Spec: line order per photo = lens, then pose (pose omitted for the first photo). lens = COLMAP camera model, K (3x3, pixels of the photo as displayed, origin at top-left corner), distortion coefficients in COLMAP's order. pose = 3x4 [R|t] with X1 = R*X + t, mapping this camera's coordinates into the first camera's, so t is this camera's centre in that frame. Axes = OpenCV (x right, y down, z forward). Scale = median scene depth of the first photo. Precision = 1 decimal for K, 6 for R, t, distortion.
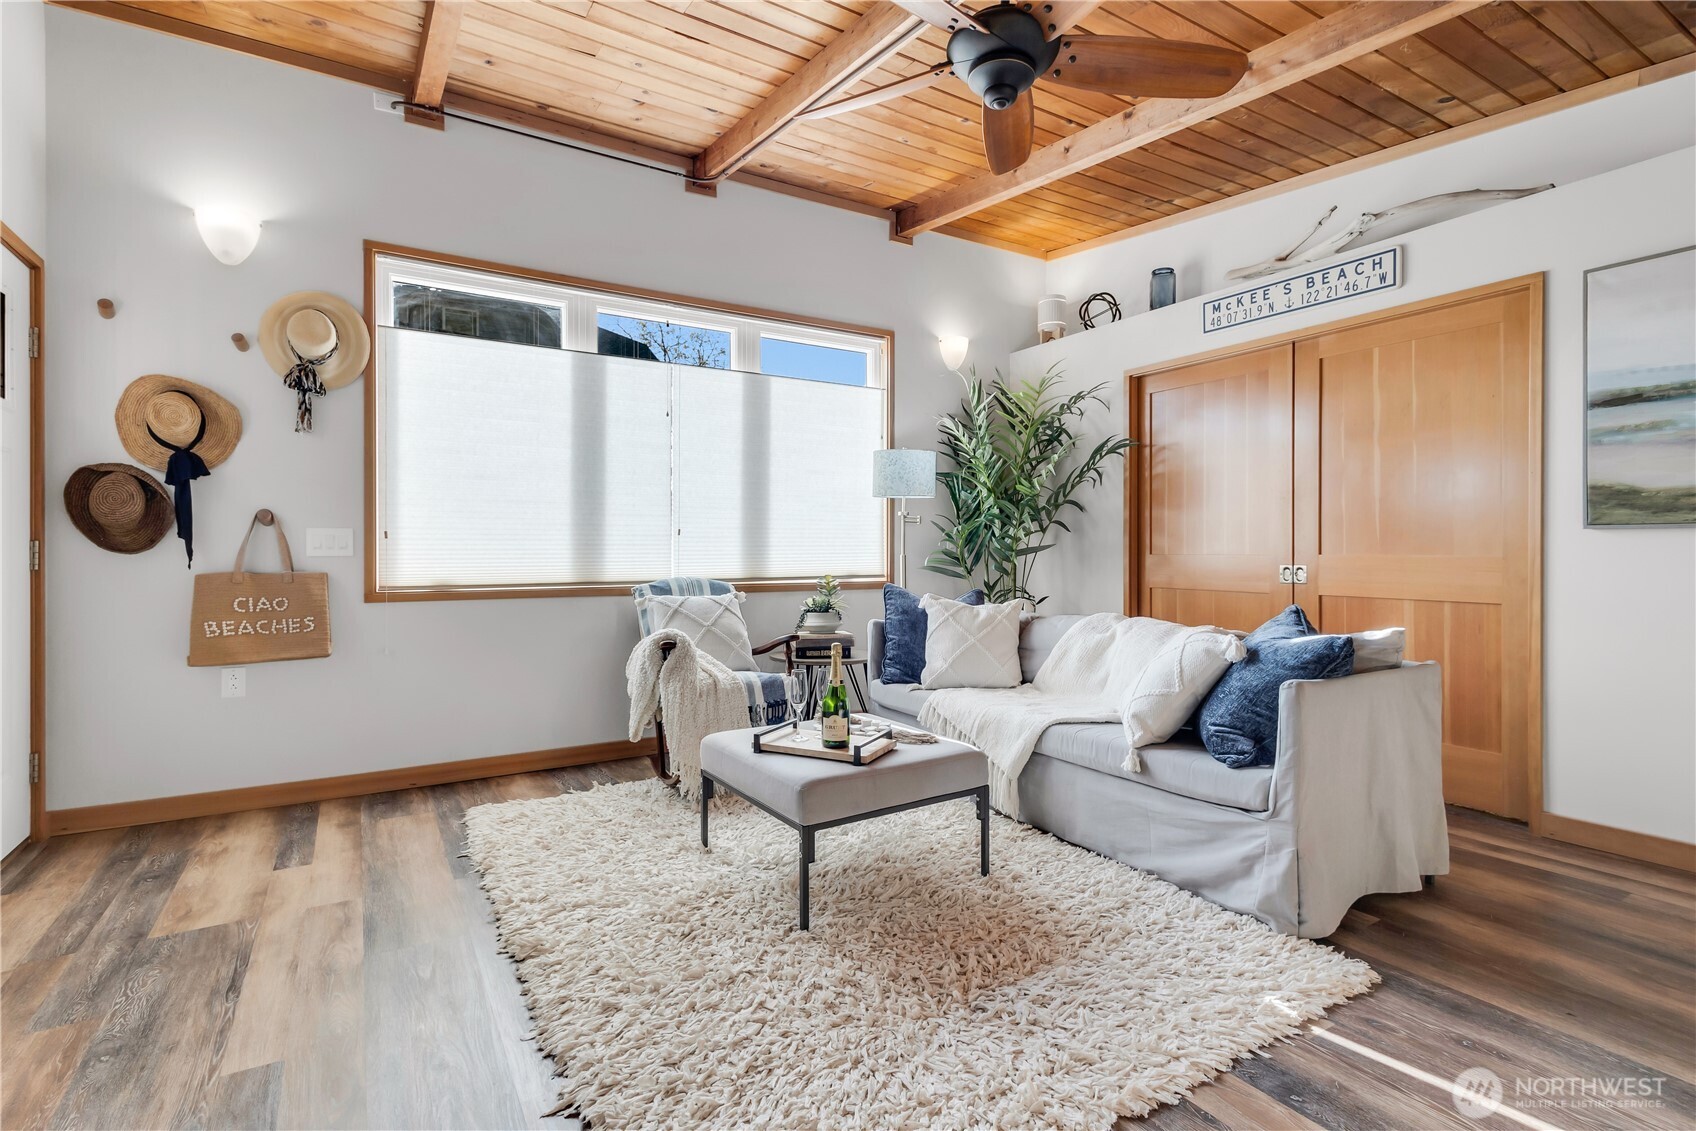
lens RADIAL K [[798.9, 0, 842.8], [0, 798.9, 549.5], [0, 0, 1]] dist [0.026144, -0.006467]
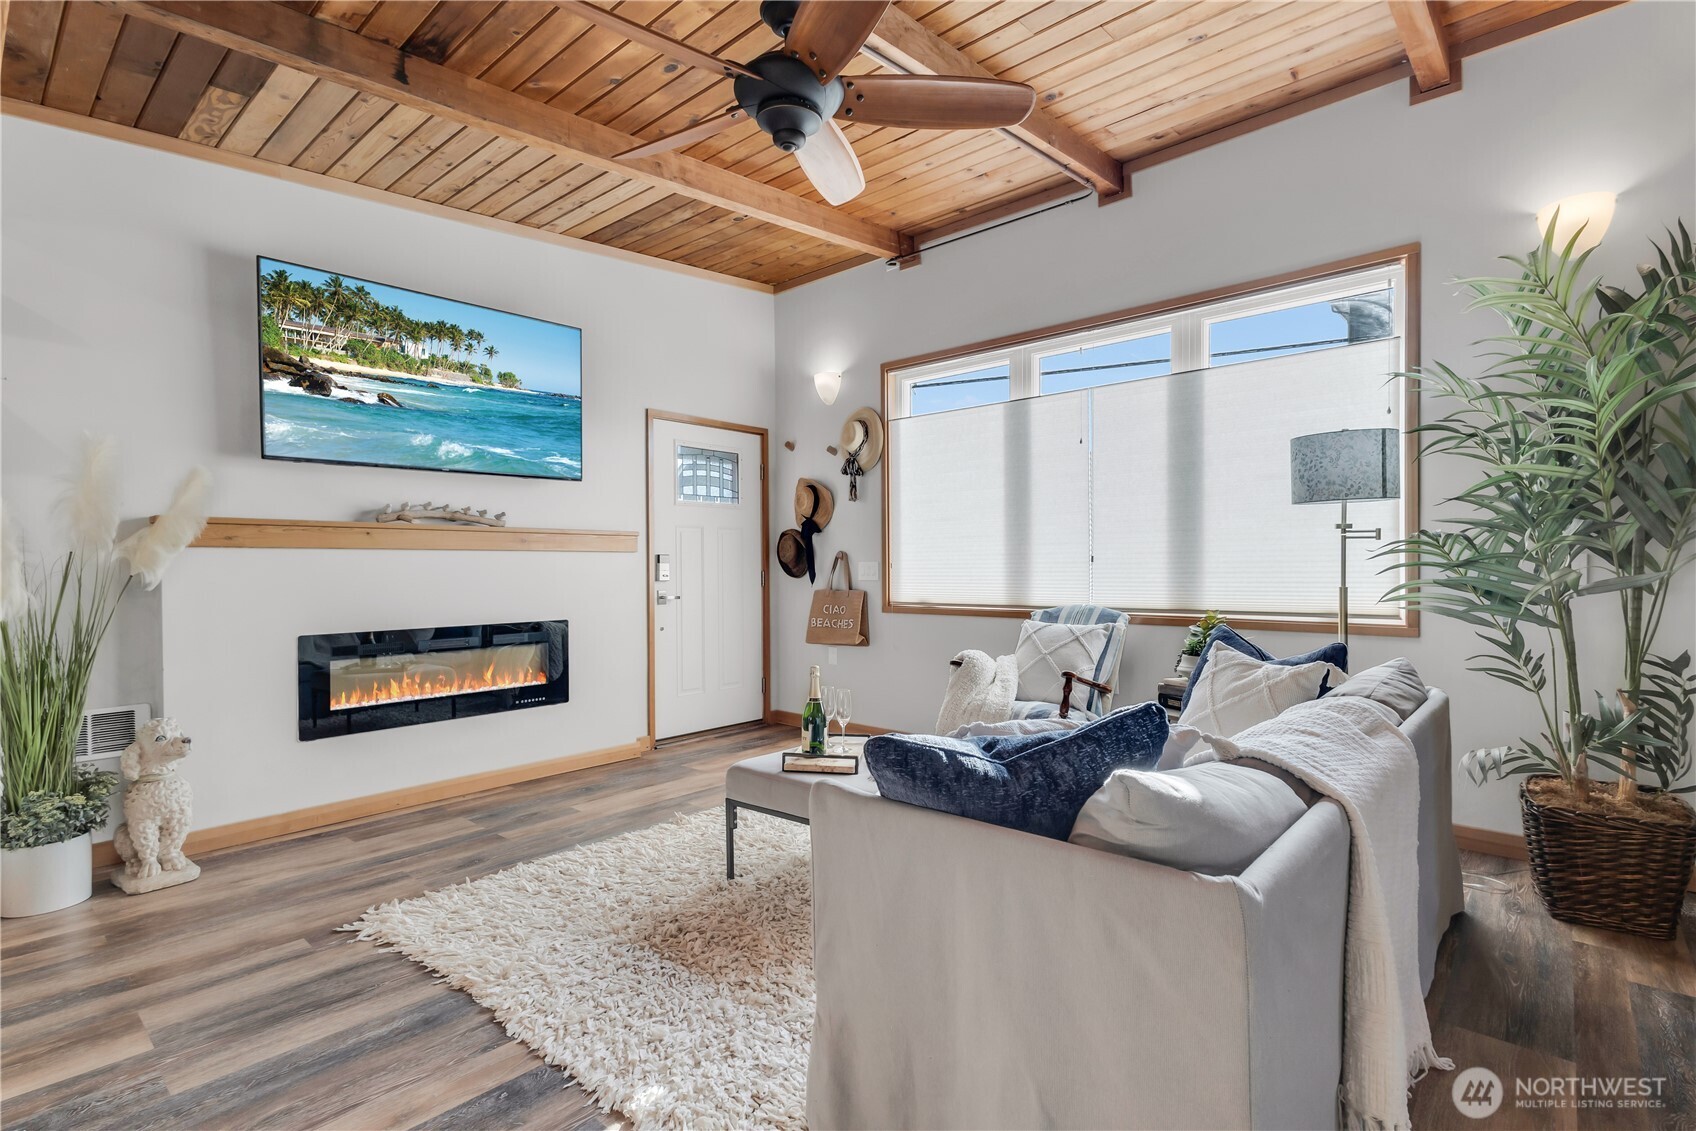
lens RADIAL K [[807.4, 0, 848.0], [0, 807.4, 565.5], [0, 0, 1]] dist [0.021657, -0.007592]
pose [[0.296351, -0.003704, -0.955072, 0.795556], [0.004386, 0.999987, -0.002518, -0.015376], [0.955069, -0.003443, 0.296363, 0.509936]]
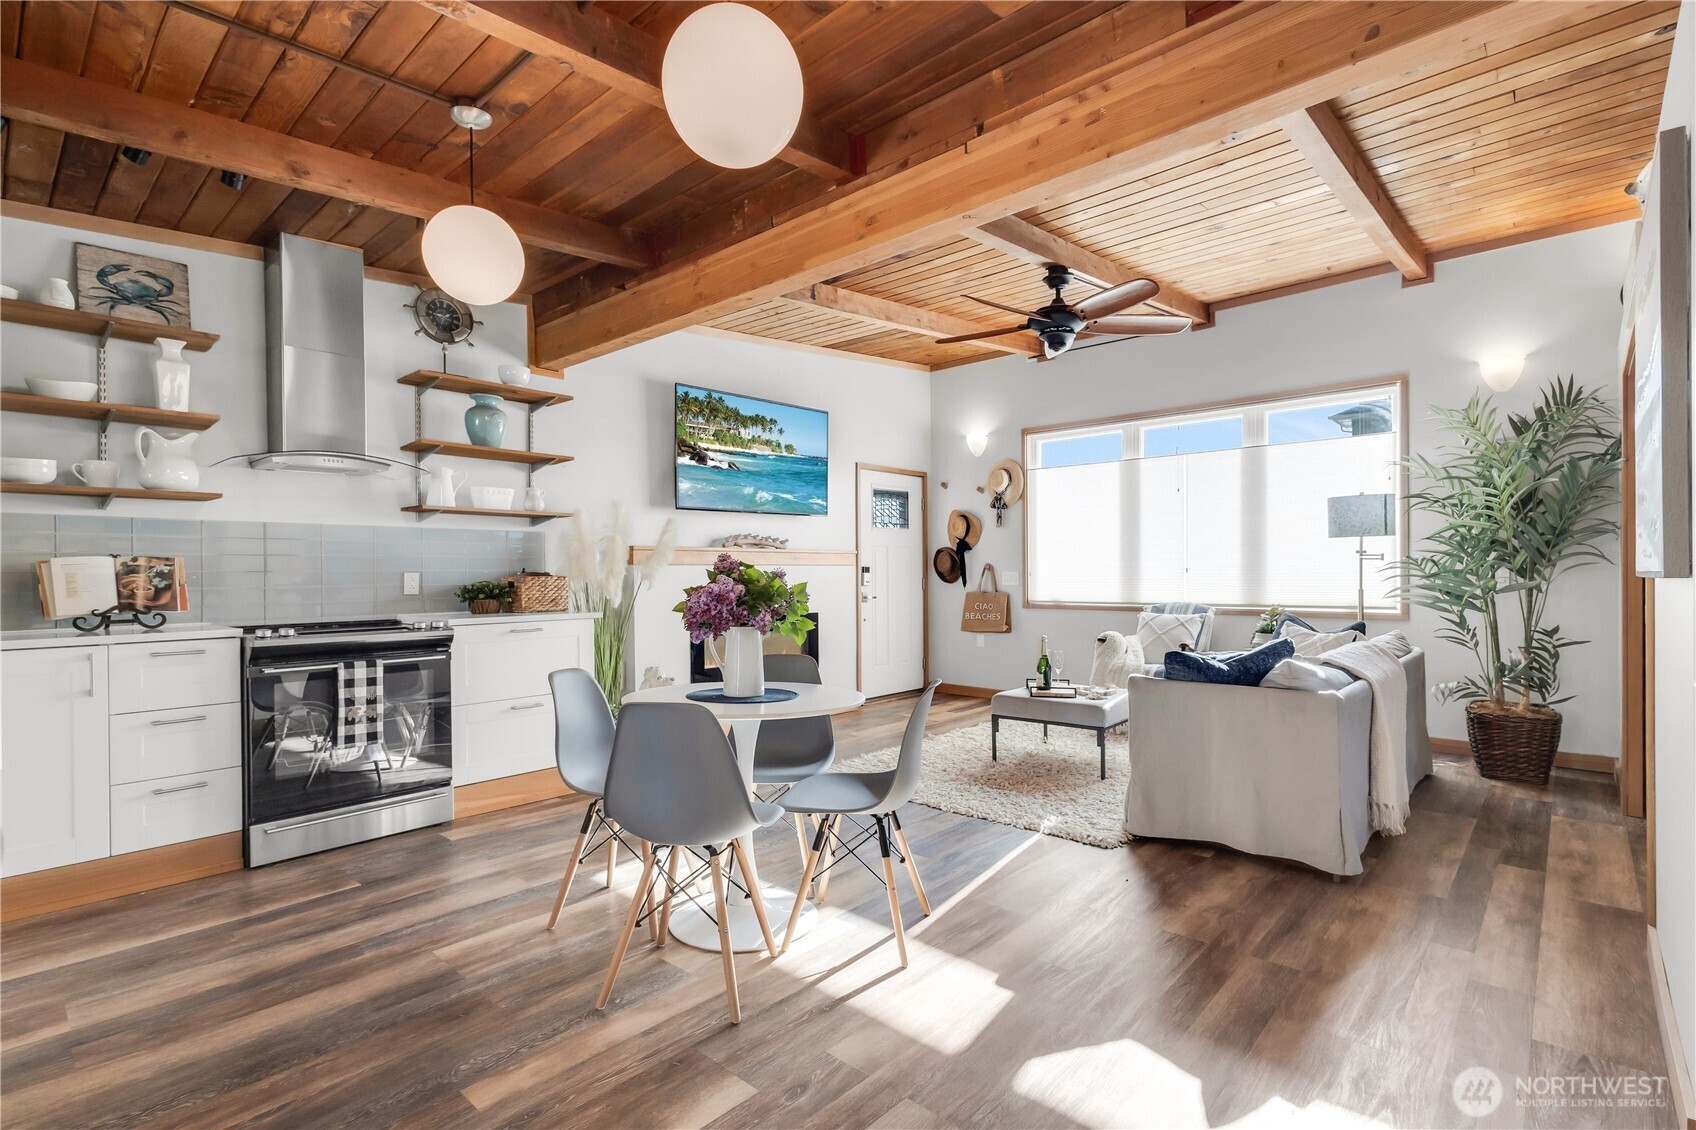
lens RADIAL K [[794.8, 0, 844.8], [0, 794.8, 571.5], [0, 0, 1]] dist [0.004354, 0.000148]
pose [[0.280671, -0.002885, -0.959800, 1.208522], [0.003741, 0.999991, -0.001912, -0.024043], [0.959797, -0.003054, 0.280680, 0.011308]]
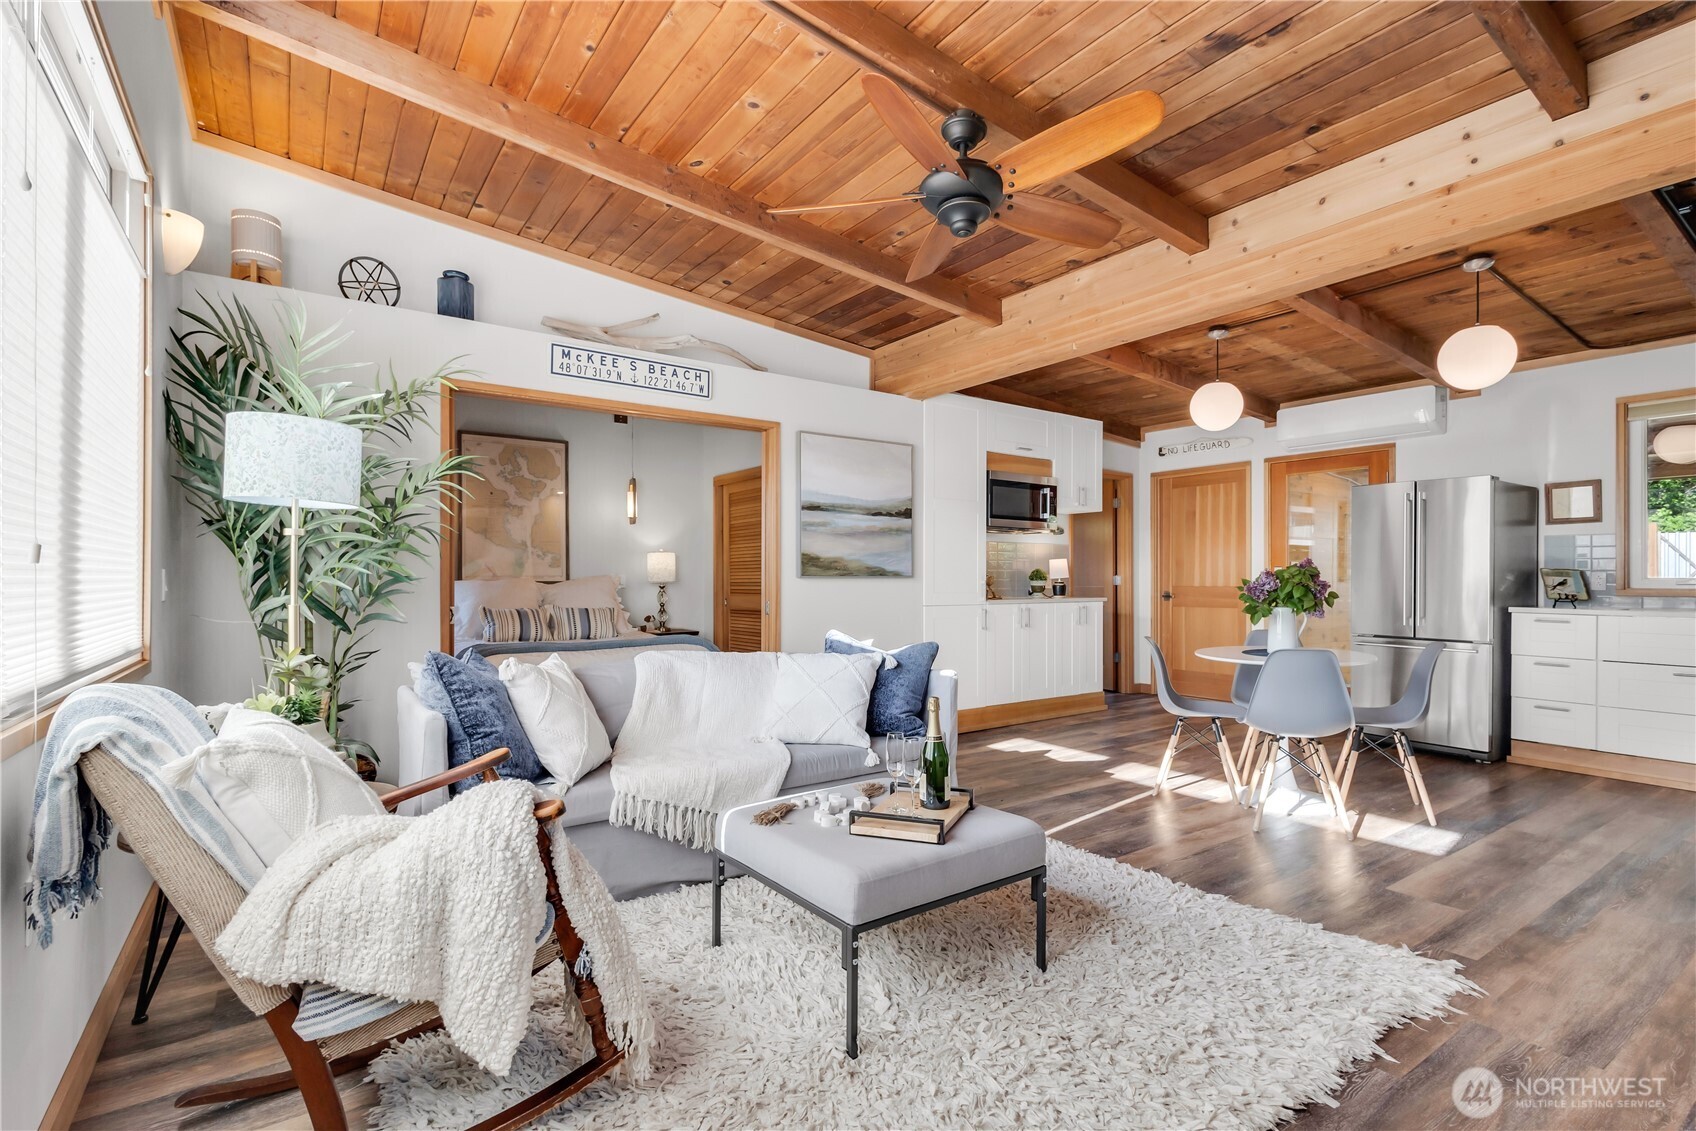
lens RADIAL K [[794.8, 0, 844.8], [0, 794.8, 572.0], [0, 0, 1]] dist [0.004354, 0.000148]
pose [[-0.066441, 0.011130, 0.997728, -0.667256], [-0.001697, 0.999935, -0.011267, -0.015942], [-0.997789, -0.002441, -0.066418, 0.848579]]
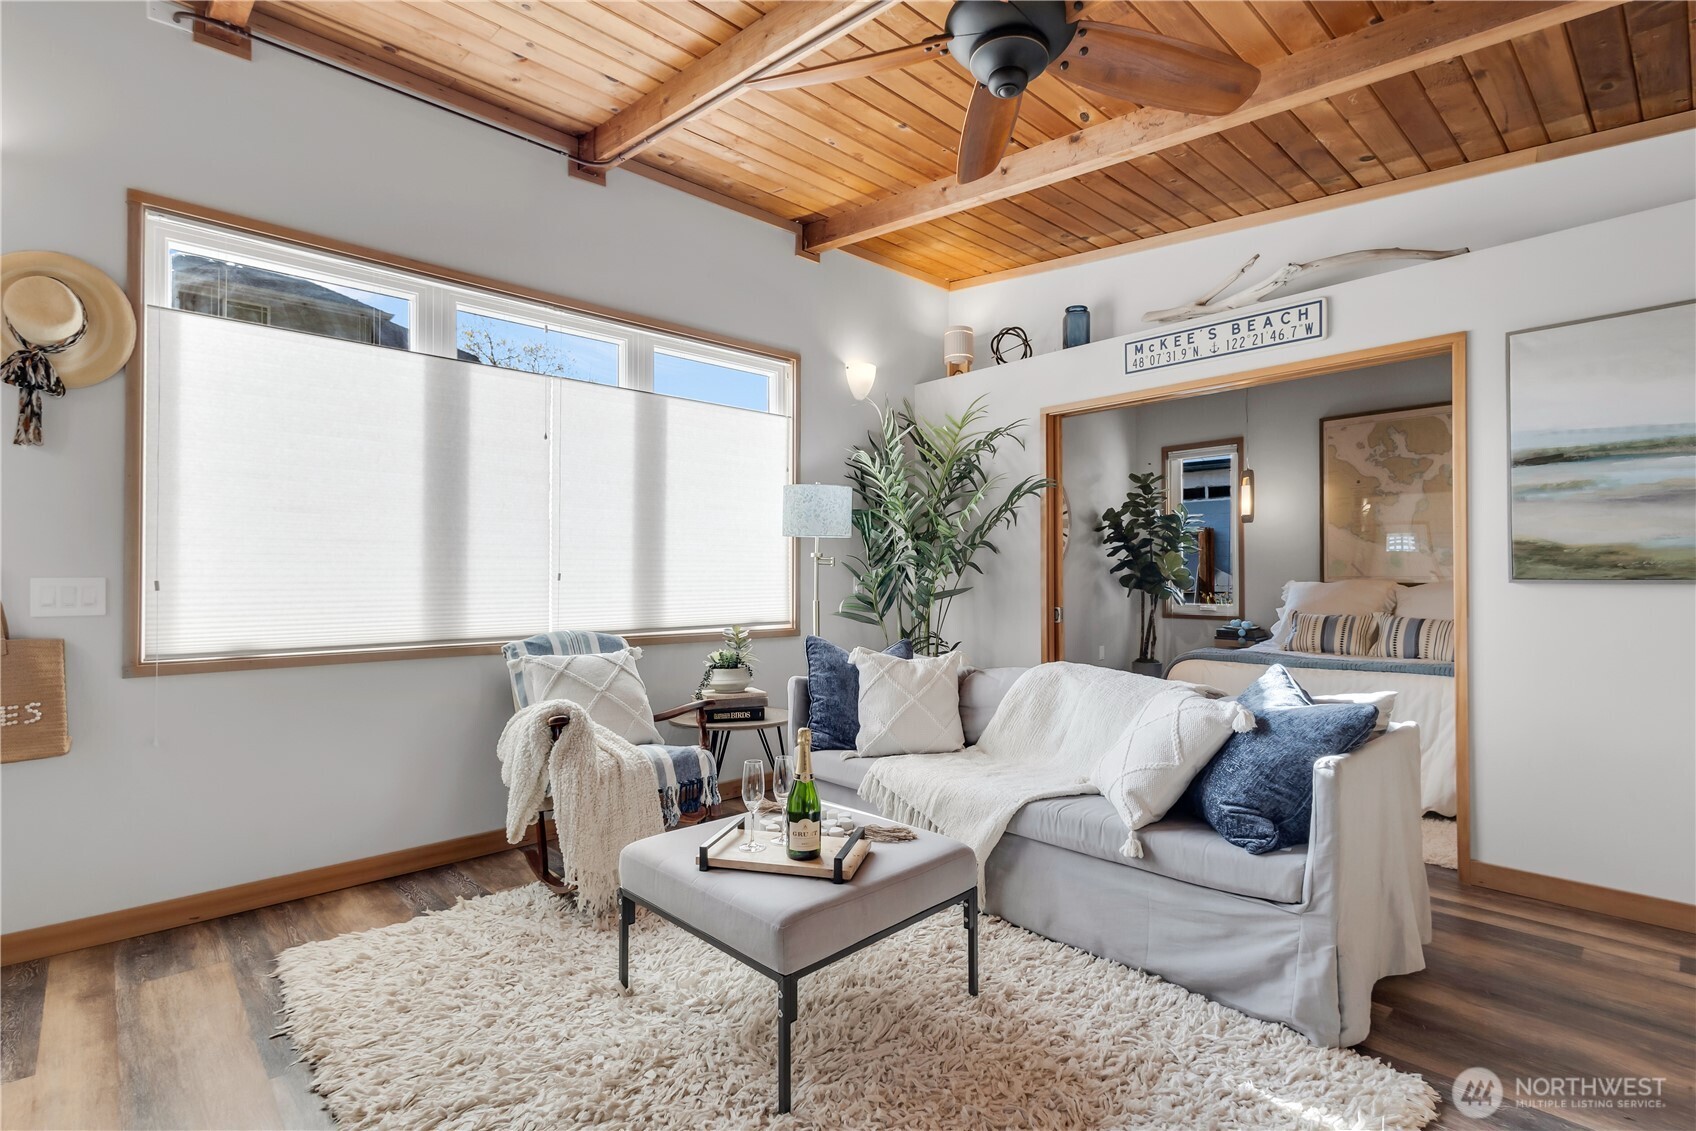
lens RADIAL K [[795.8, 0, 848.0], [0, 795.8, 565.5], [0, 0, 1]] dist [0.024498, -0.008274]
pose [[0.979228, 0.003120, 0.202738, -0.095119], [-0.000527, 0.999917, -0.012841, -0.027994], [-0.202762, 0.012467, 0.979149, 0.142770]]
